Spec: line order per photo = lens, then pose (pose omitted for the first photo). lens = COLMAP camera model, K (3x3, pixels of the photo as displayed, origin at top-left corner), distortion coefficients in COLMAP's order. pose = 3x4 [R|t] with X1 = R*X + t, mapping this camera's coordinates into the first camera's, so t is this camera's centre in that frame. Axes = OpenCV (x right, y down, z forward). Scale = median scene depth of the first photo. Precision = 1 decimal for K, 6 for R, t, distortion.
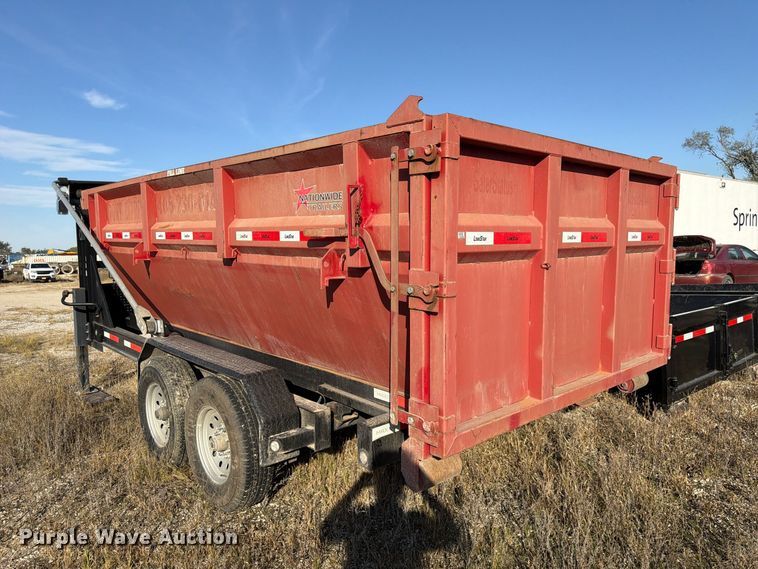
lens RADIAL K [[529.7, 0, 382.7], [0, 529.7, 282.4], [0, 0, 1]] dist [0.057993, -0.079609]
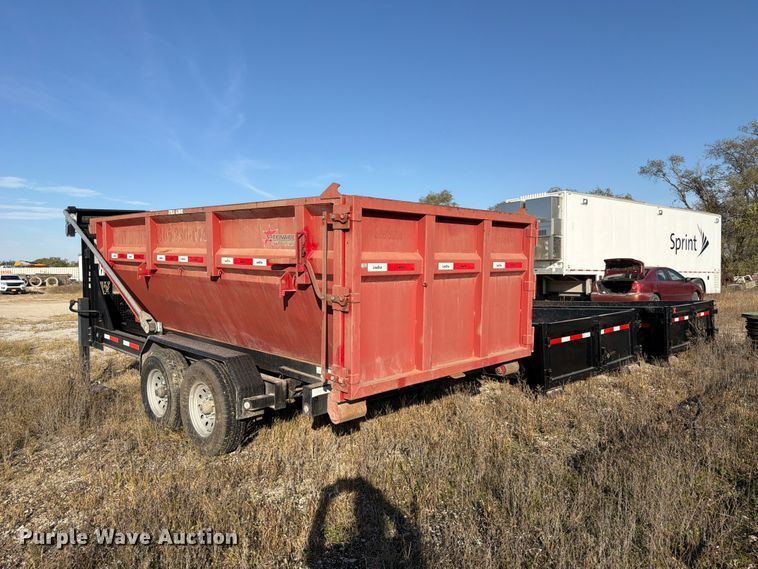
lens RADIAL K [[529.7, 0, 382.7], [0, 529.7, 282.4], [0, 0, 1]] dist [0.057993, -0.079609]
pose [[0.998634, 0.012485, 0.050728, 0.081870], [-0.010940, 0.999472, -0.030610, 0.009415], [-0.051083, 0.030013, 0.998243, -0.437188]]
